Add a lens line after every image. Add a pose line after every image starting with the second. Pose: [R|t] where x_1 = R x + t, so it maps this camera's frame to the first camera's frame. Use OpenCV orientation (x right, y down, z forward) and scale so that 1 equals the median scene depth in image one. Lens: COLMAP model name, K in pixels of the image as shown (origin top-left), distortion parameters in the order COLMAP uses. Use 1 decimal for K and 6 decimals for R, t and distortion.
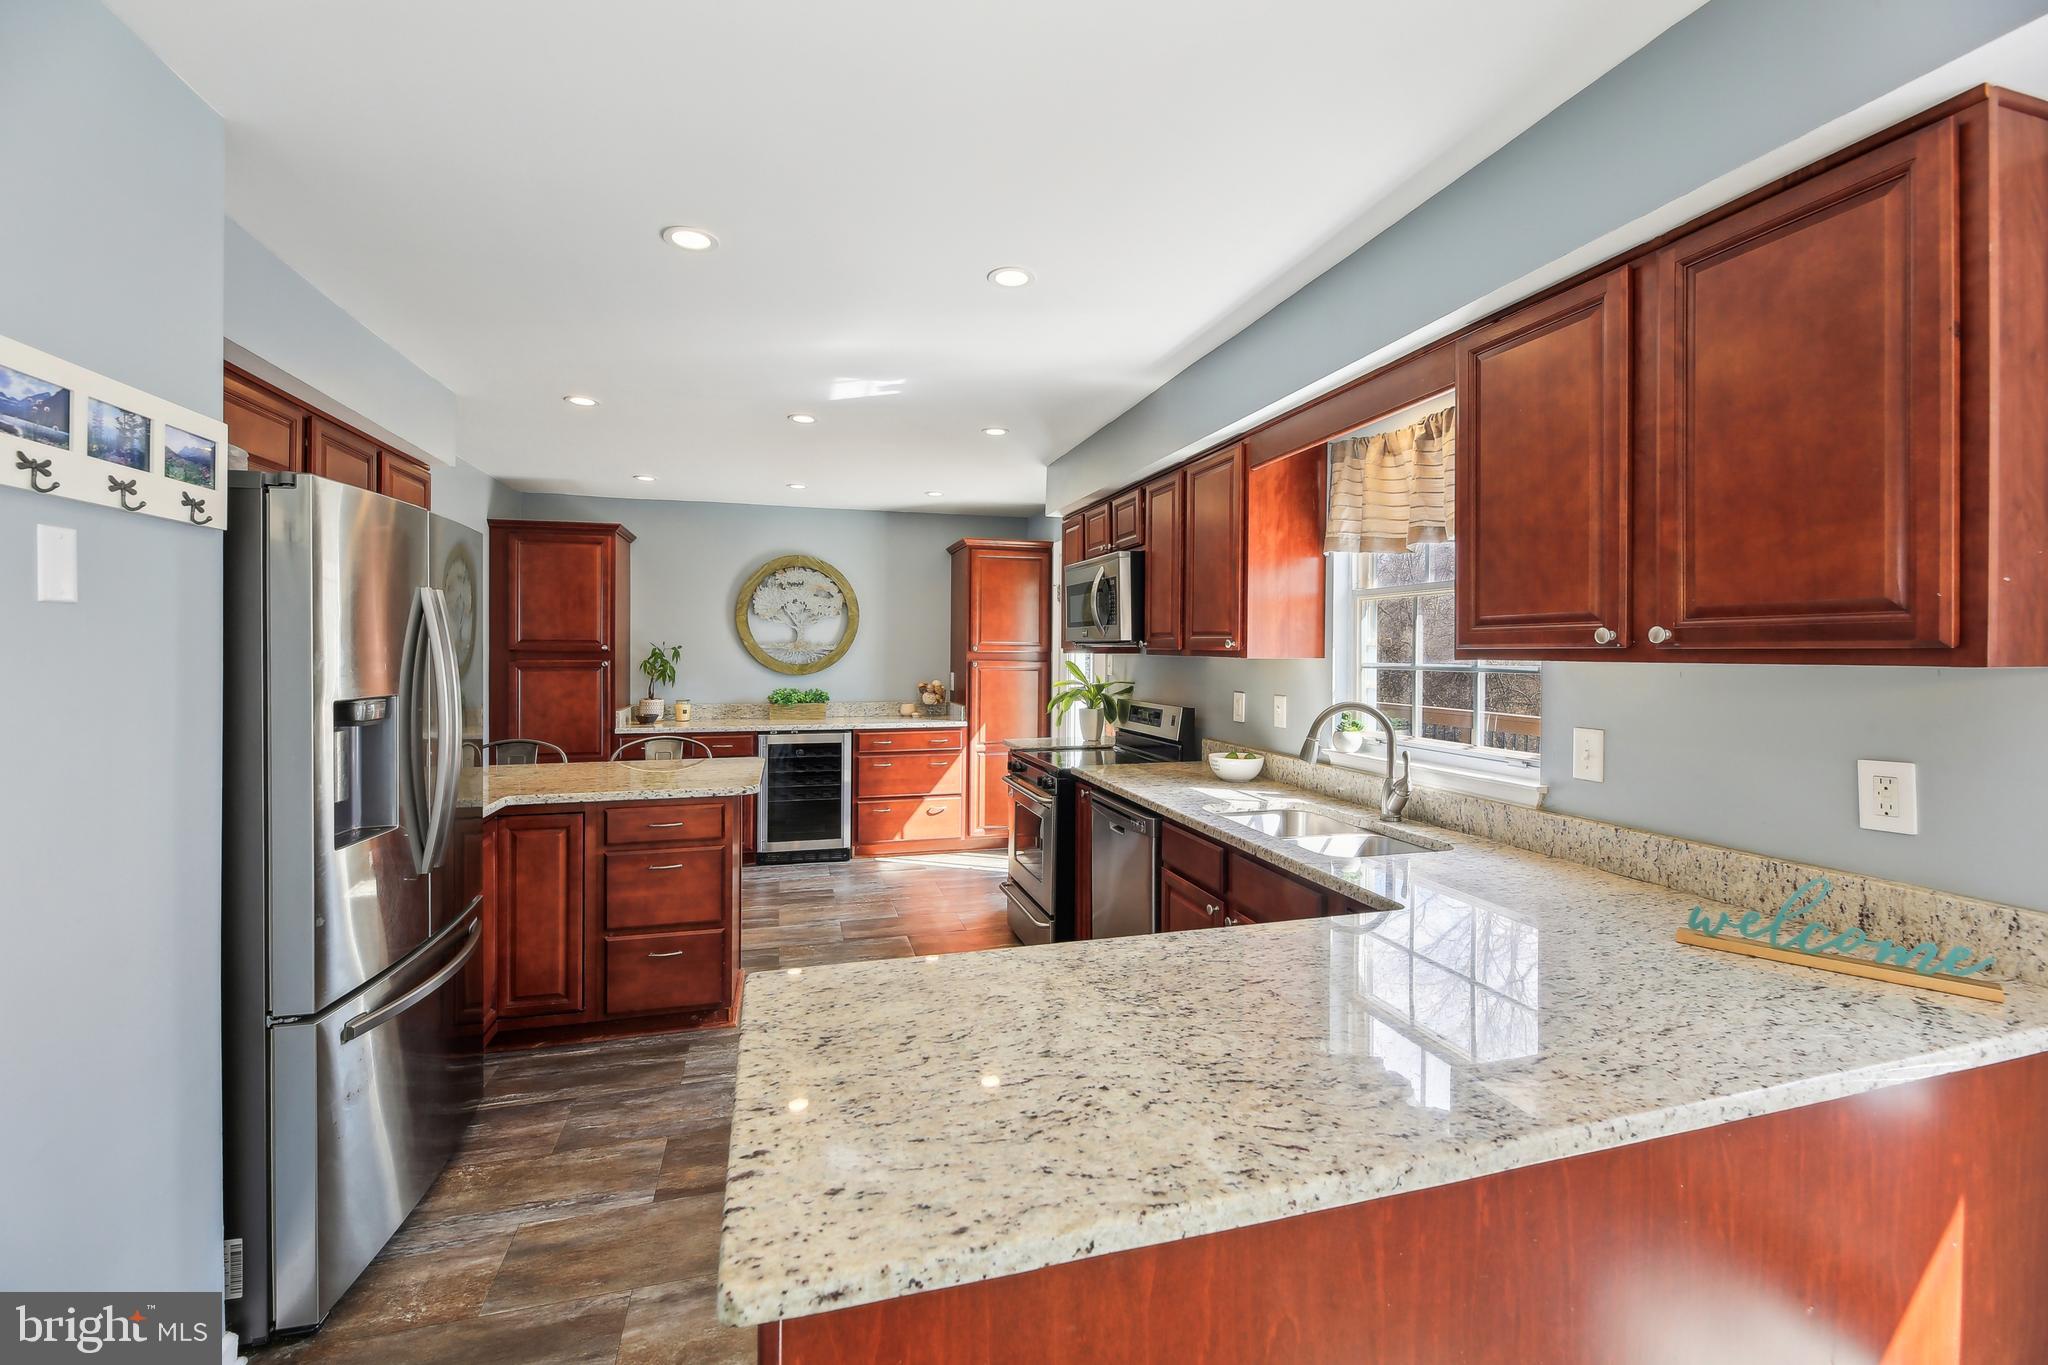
lens RADIAL K [[847.7, 0, 1024.9], [0, 847.7, 664.3], [0, 0, 1]] dist [0.001412, -0.003432]
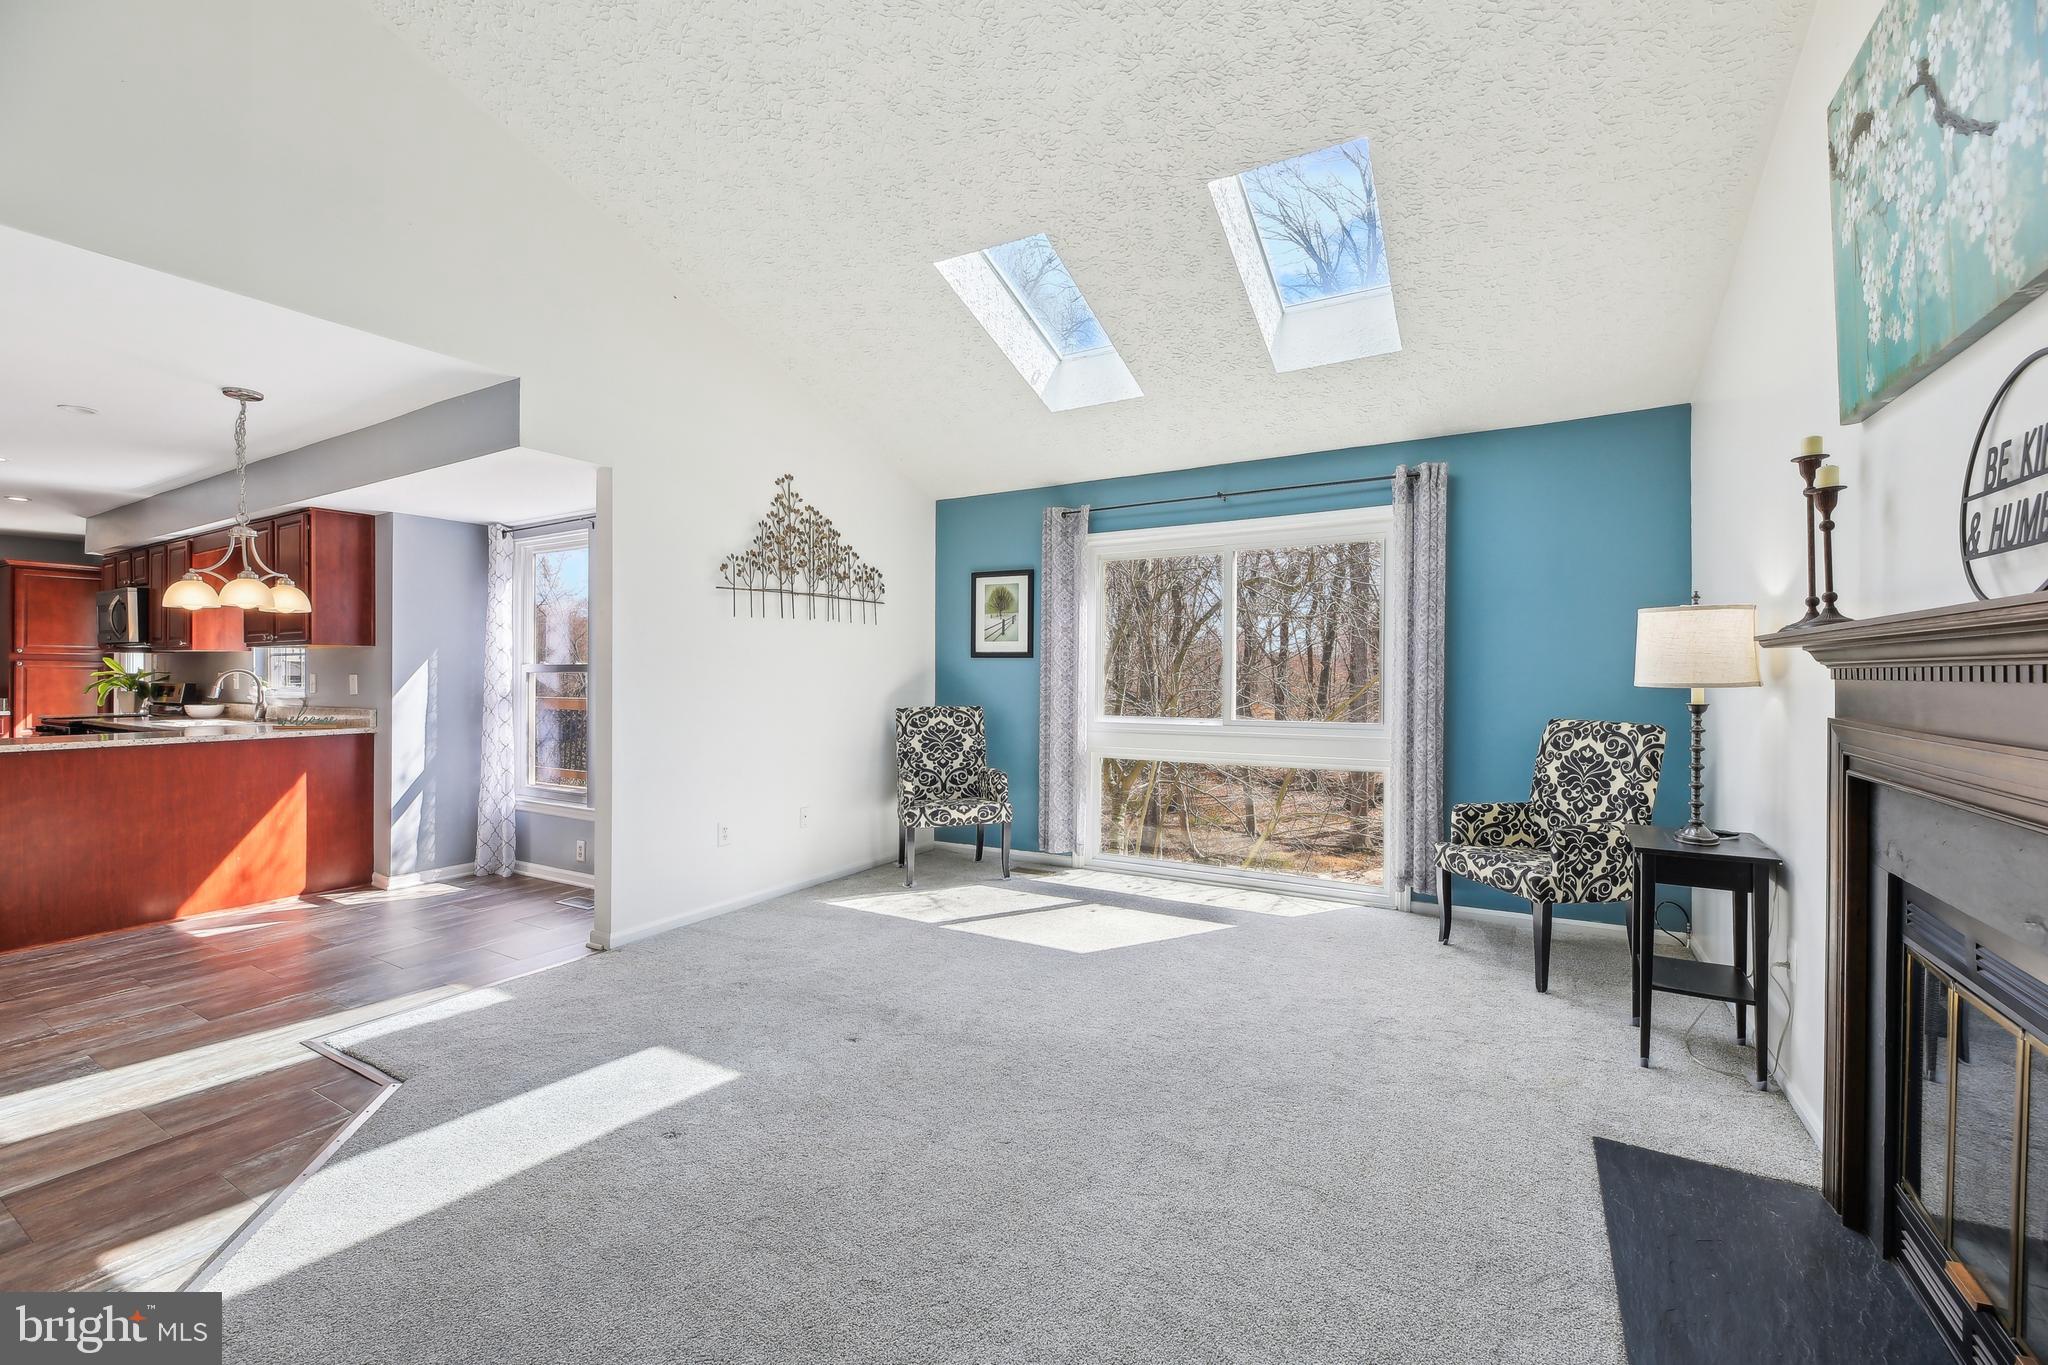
lens RADIAL K [[847.7, 0, 1019.0], [0, 847.7, 663.2], [0, 0, 1]] dist [0.001412, -0.003432]
pose [[0.727842, 0.006969, 0.685709, 0.586220], [0.012376, 0.999652, -0.023296, 0.175804], [-0.685633, 0.025442, 0.727503, -3.254695]]
